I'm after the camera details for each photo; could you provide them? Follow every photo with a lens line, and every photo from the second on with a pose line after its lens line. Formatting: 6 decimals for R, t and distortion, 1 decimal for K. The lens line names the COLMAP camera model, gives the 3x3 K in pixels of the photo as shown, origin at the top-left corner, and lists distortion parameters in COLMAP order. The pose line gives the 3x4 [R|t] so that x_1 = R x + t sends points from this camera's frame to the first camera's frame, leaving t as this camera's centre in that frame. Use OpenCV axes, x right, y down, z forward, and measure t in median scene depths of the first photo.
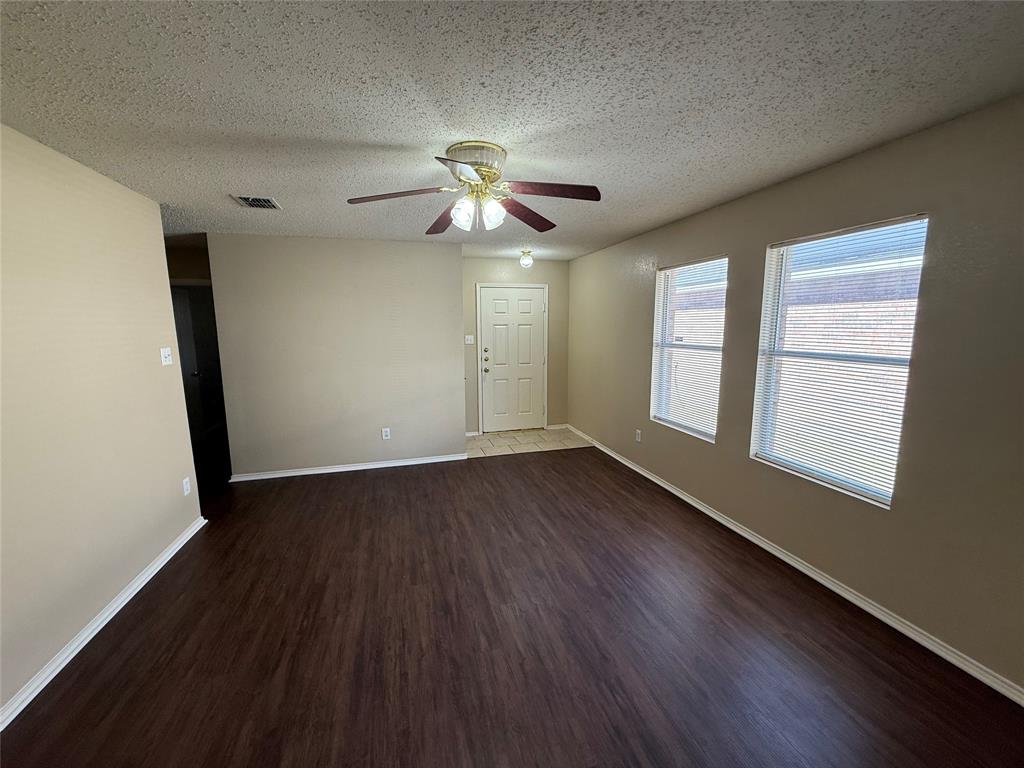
lens RADIAL K [[408.5, 0, 509.0], [0, 408.5, 385.5], [0, 0, 1]] dist [-0.000574, -0.000217]
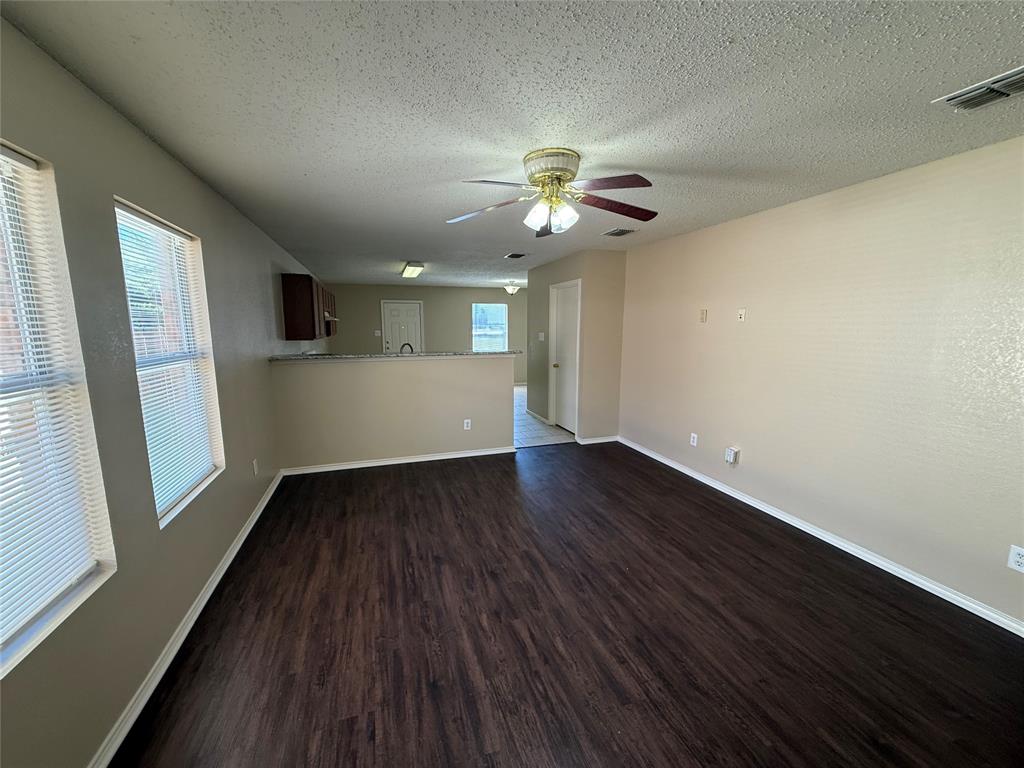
lens RADIAL K [[408.5, 0, 509.0], [0, 408.5, 385.5], [0, 0, 1]] dist [-0.000574, -0.000217]
pose [[-0.998893, 0.018319, -0.043321, 0.068178], [0.004953, 0.956885, 0.290425, -0.242134], [0.046774, 0.289889, -0.955917, 1.678110]]
